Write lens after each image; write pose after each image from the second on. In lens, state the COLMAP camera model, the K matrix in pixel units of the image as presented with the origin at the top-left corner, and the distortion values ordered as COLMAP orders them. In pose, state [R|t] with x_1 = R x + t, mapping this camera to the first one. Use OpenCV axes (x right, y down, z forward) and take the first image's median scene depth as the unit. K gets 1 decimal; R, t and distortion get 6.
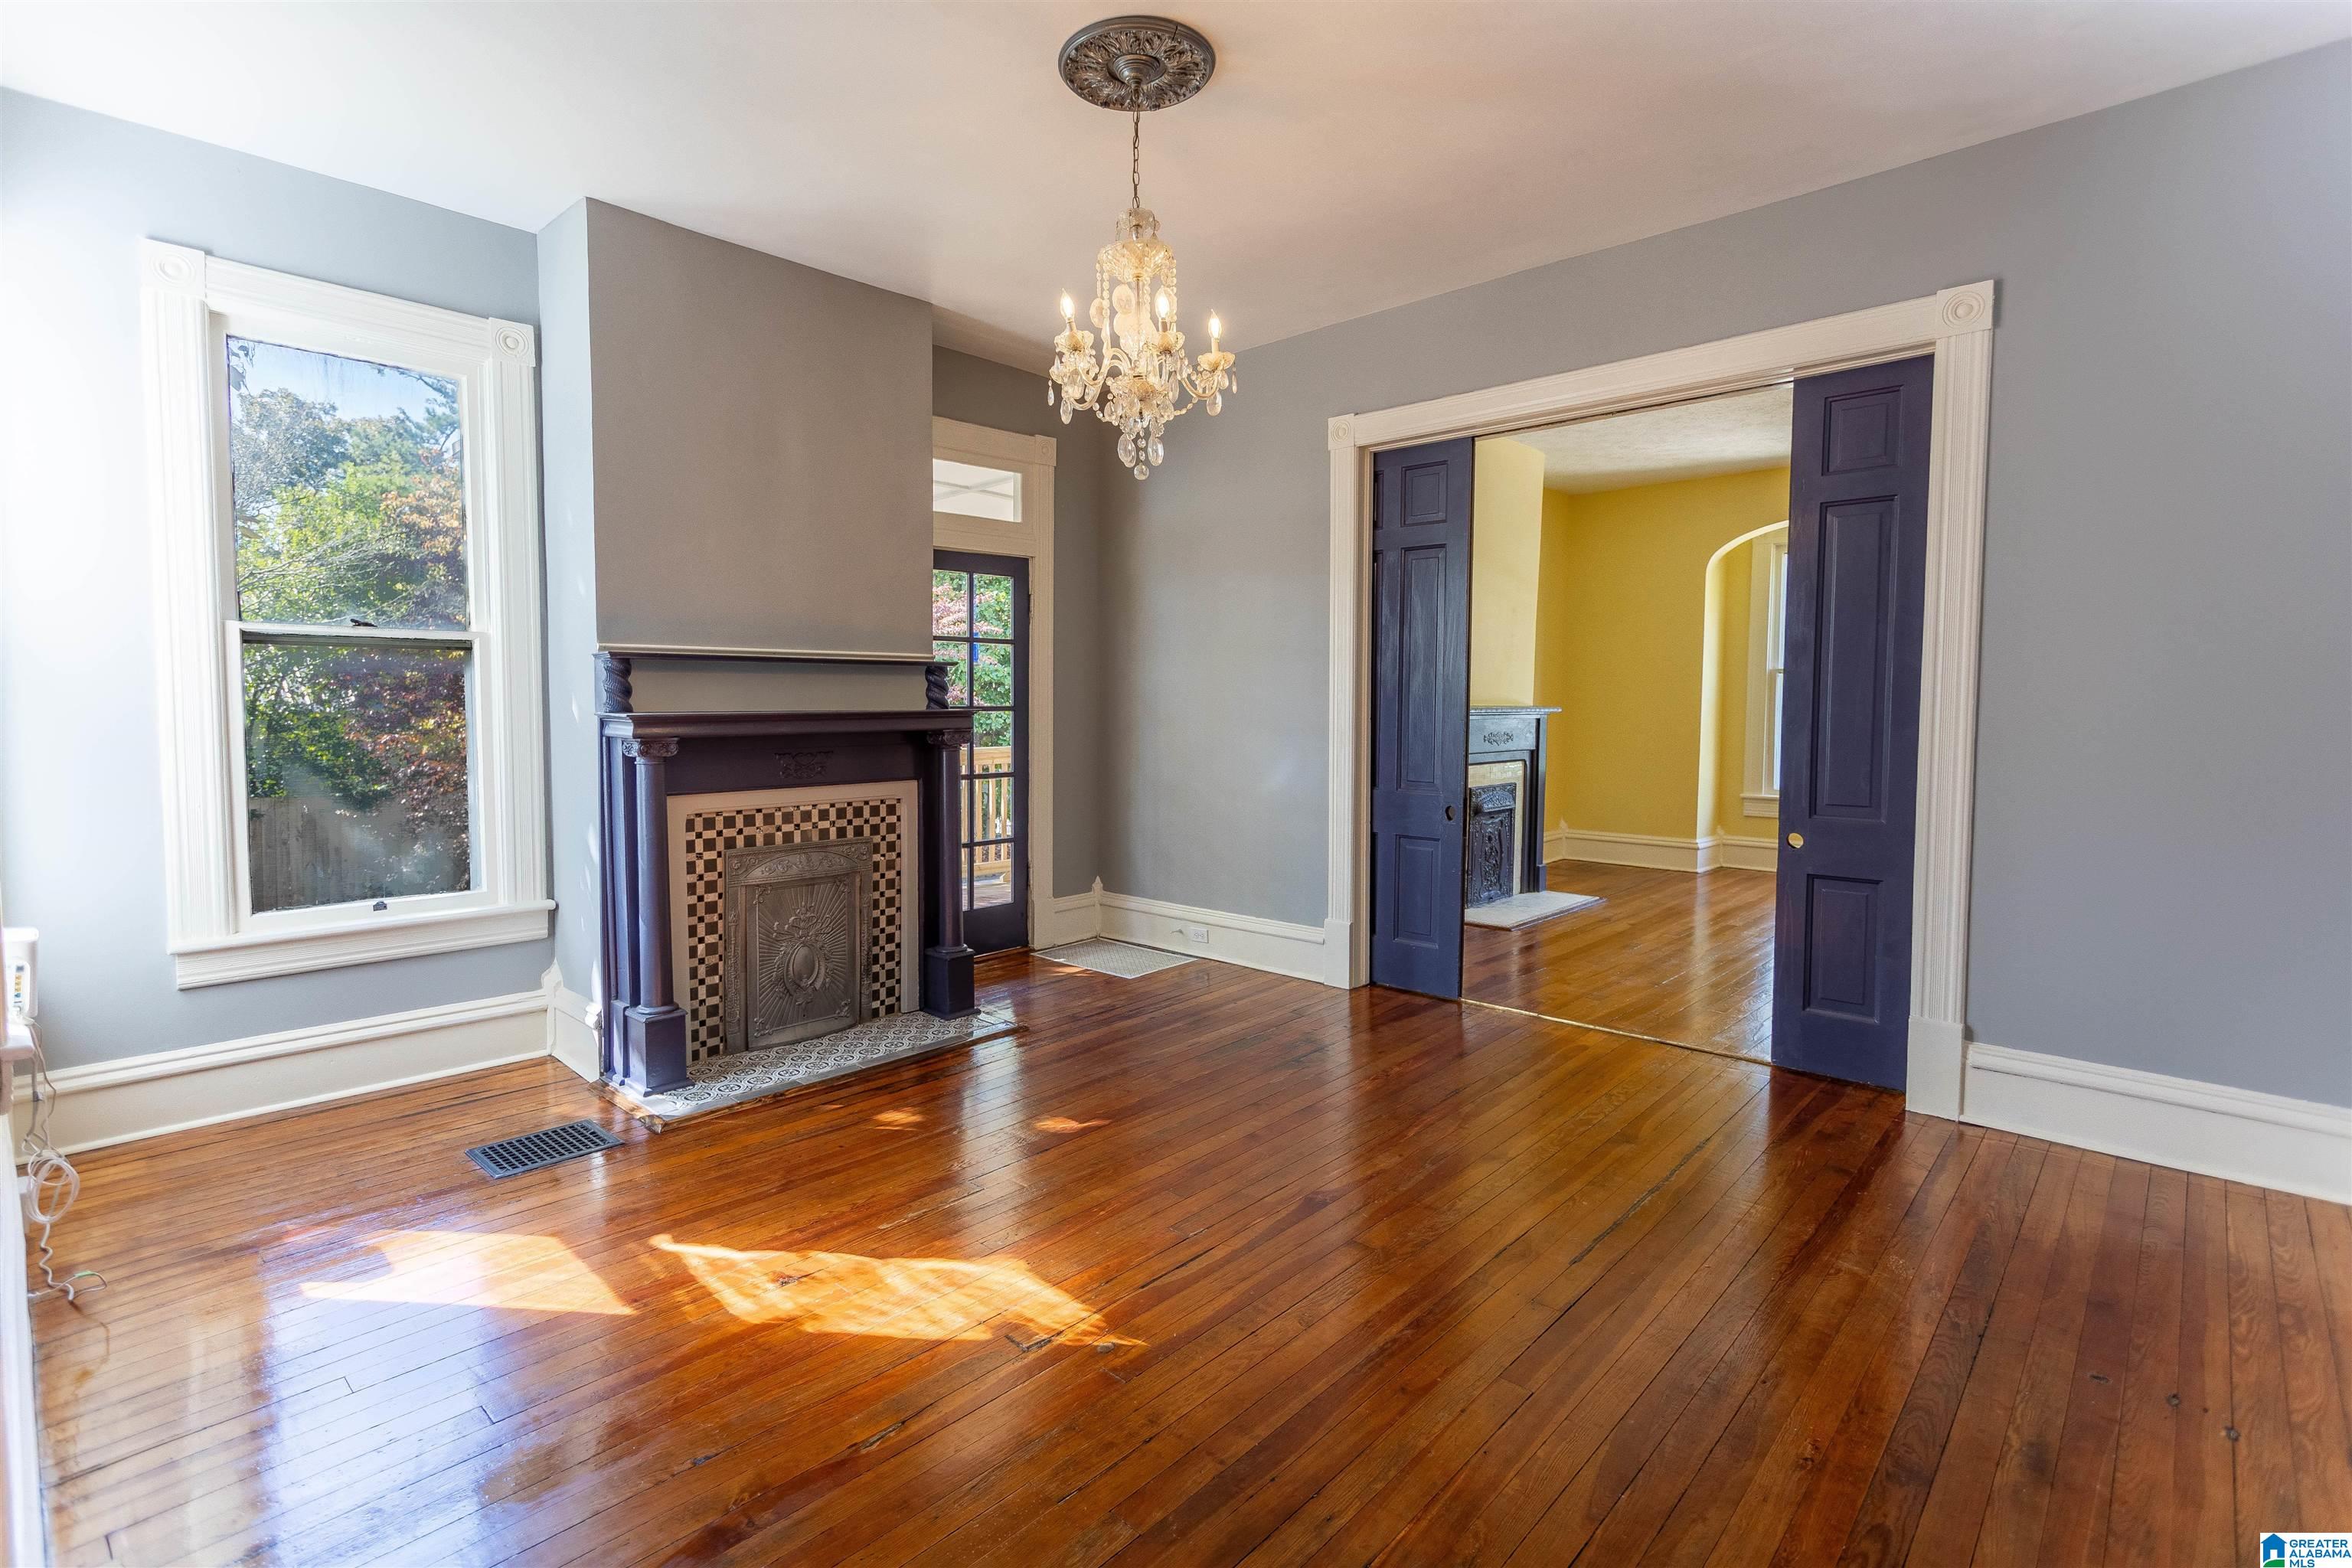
lens RADIAL K [[1111.4, 0, 1170.3], [0, 1111.4, 761.8], [0, 0, 1]] dist [0.004576, 0.001013]
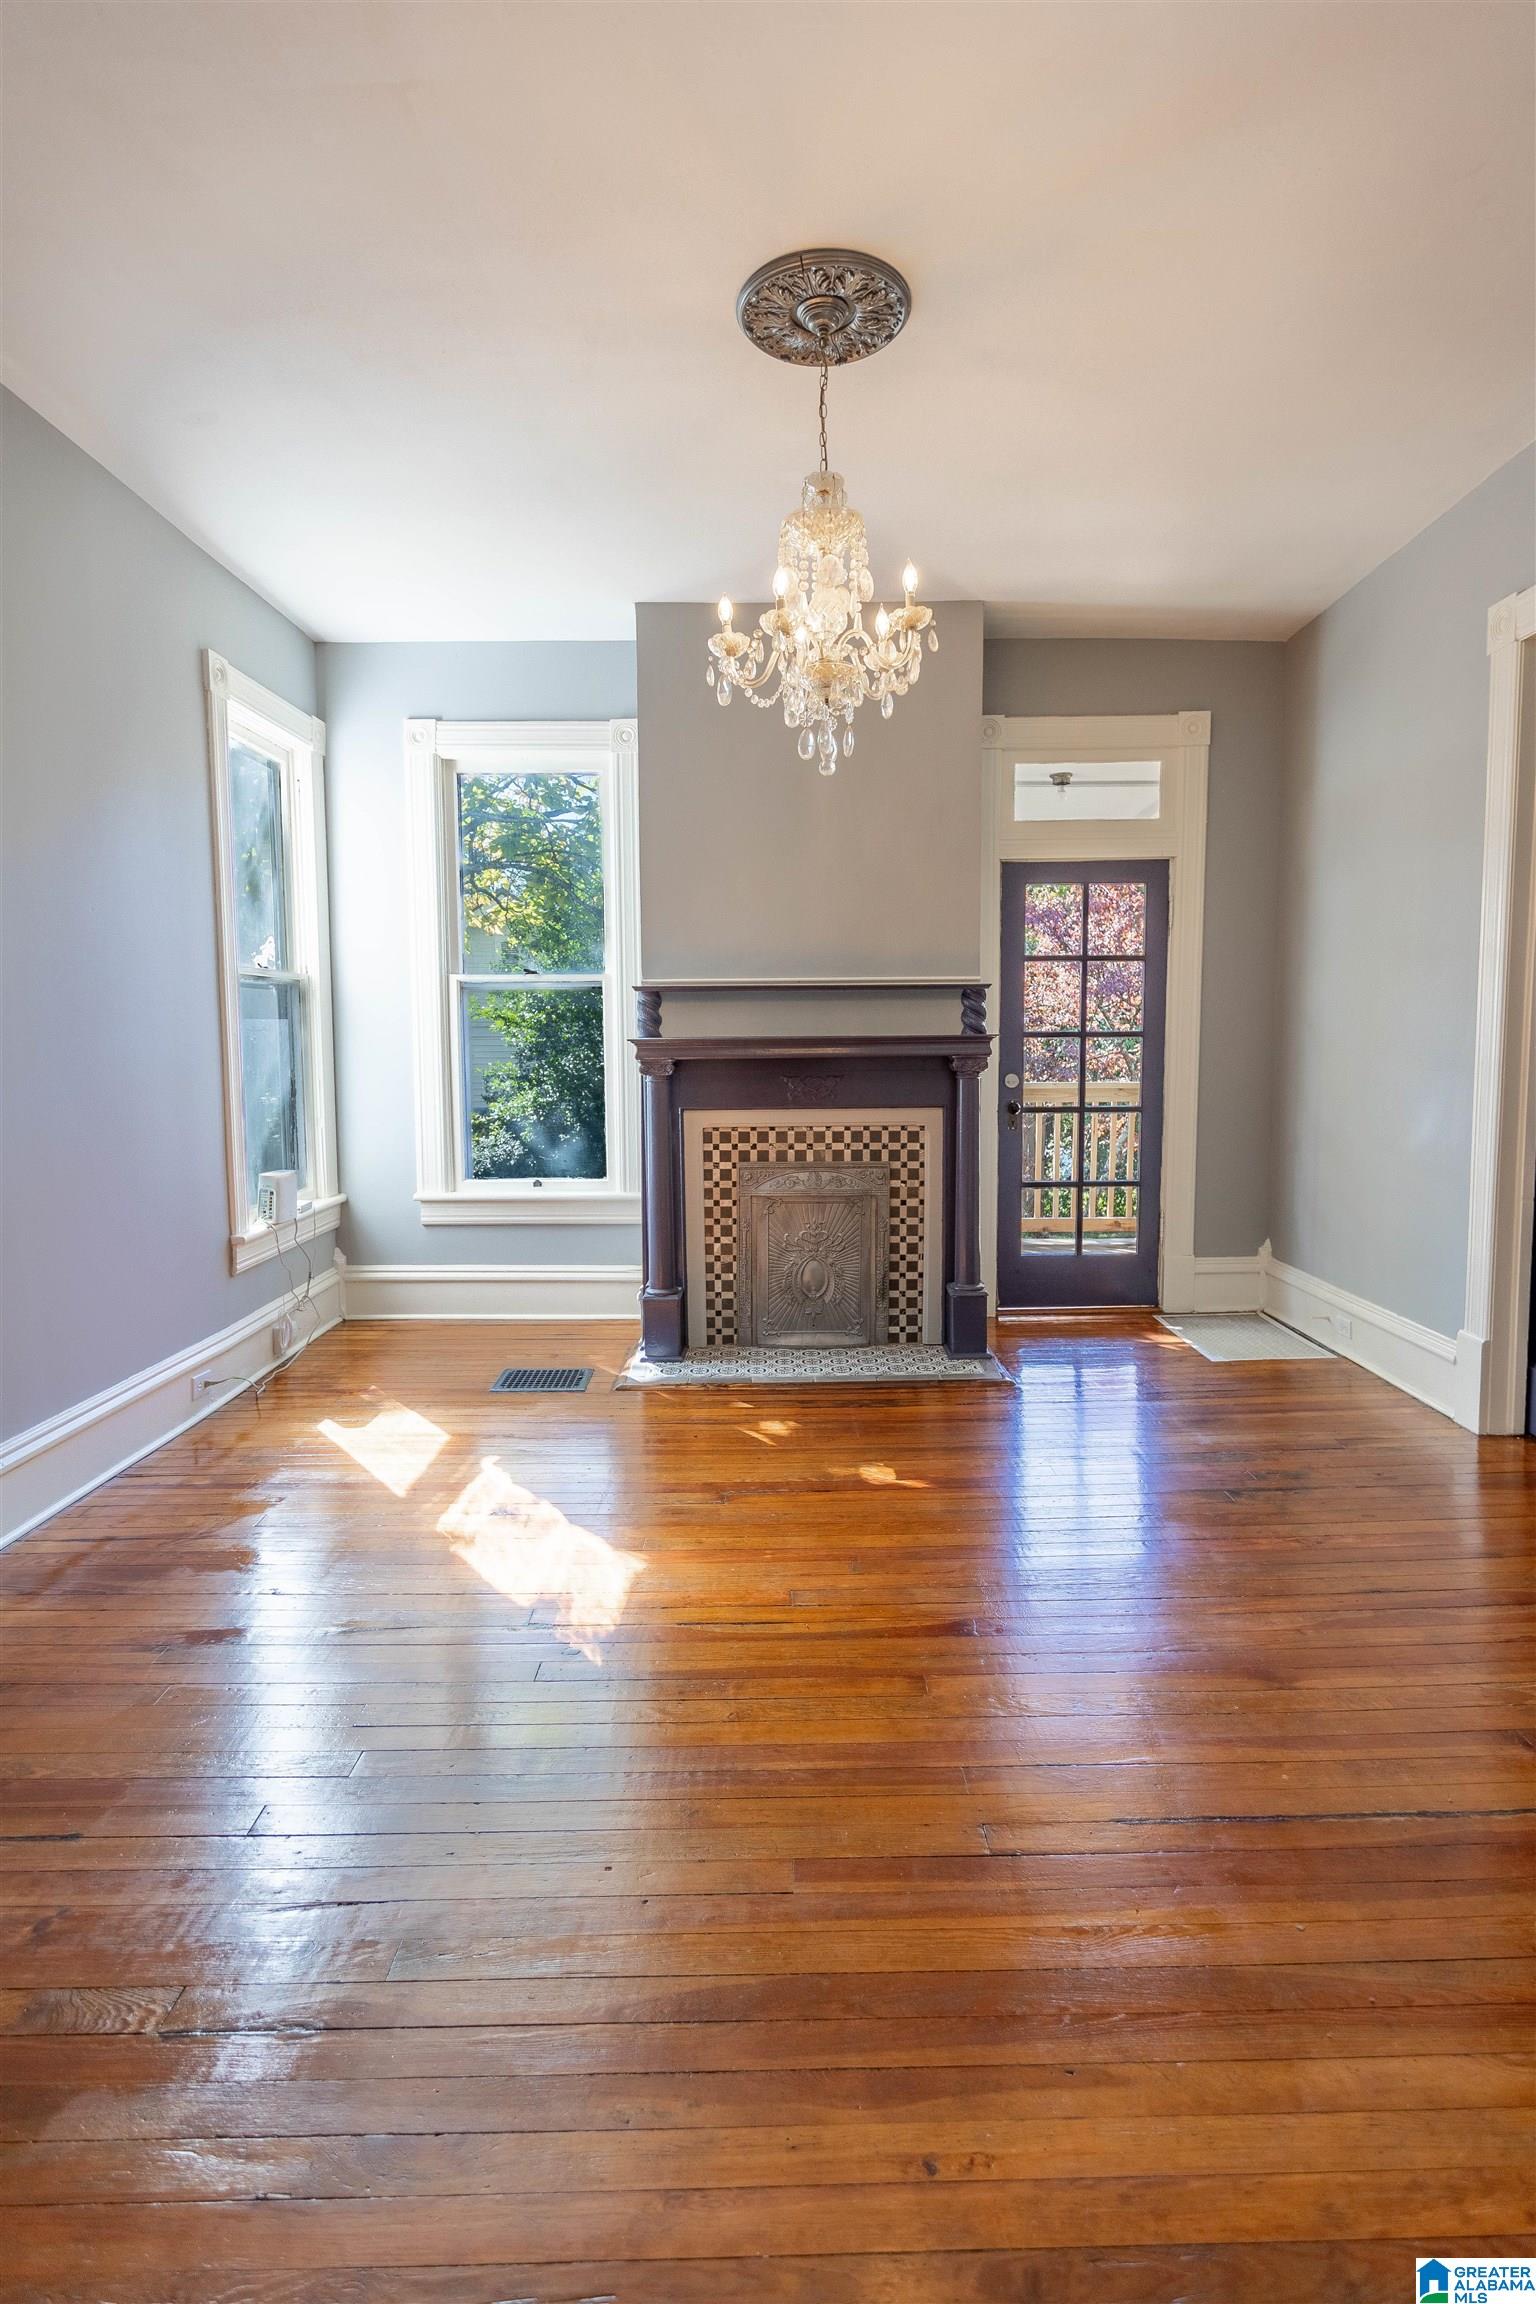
lens RADIAL K [[1157.3, 0, 768.3], [0, 1157.3, 1137.4], [0, 0, 1]] dist [-0.010862, -0.000558]
pose [[0.692945, 0.057575, -0.718688, 0.435397], [-0.032513, 0.998288, 0.048625, -0.002183], [0.720257, -0.010328, 0.693630, 0.215422]]
